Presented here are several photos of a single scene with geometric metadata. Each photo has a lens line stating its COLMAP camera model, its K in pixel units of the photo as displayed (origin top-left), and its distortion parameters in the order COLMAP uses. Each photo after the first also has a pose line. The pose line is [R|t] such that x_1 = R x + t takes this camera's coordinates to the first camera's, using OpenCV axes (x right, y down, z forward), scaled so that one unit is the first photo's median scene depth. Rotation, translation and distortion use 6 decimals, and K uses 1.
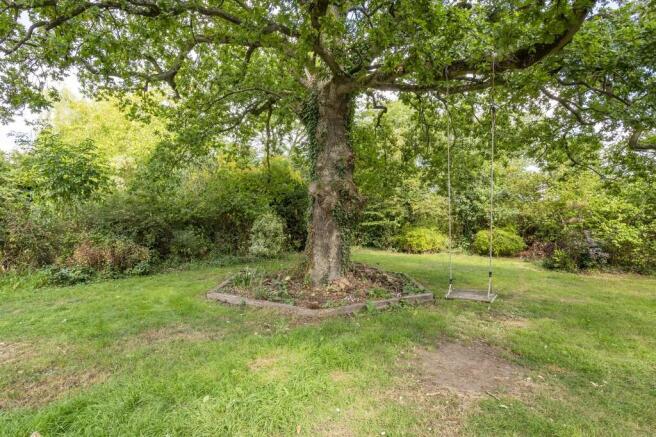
lens RADIAL K [[303.5, 0, 326.5], [0, 303.5, 220.0], [0, 0, 1]] dist [0.001528, 0.000059]
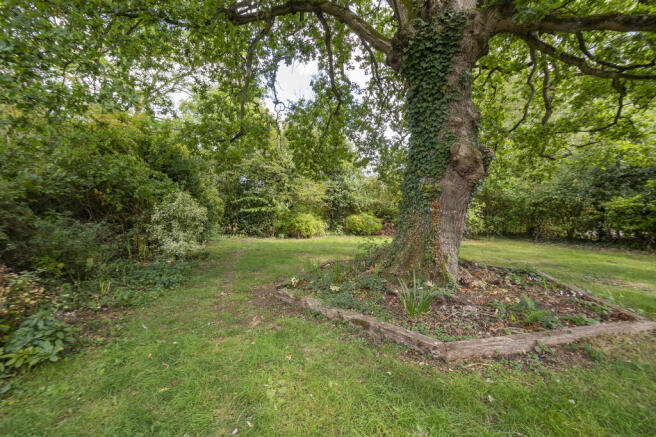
lens RADIAL K [[264.7, 0, 326.4], [0, 264.7, 216.5], [0, 0, 1]] dist [0.000495, 0.000015]
pose [[0.733572, -0.016933, 0.679401, -0.271551], [-0.001697, 0.999641, 0.026748, 0.011440], [-0.679610, -0.020774, 0.733279, 0.281376]]
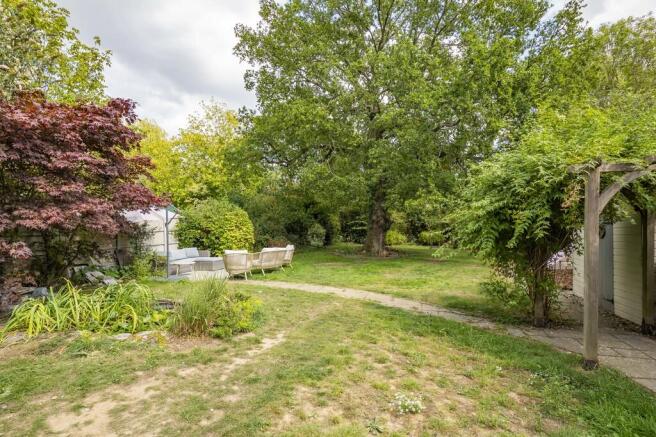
lens RADIAL K [[303.5, 0, 329.3], [0, 303.5, 222.9], [0, 0, 1]] dist [0.001528, 0.000059]
pose [[0.976493, -0.009884, 0.215321, -0.391568], [0.009149, 0.999948, 0.004412, -0.027835], [-0.215354, -0.002339, 0.976533, -0.591111]]
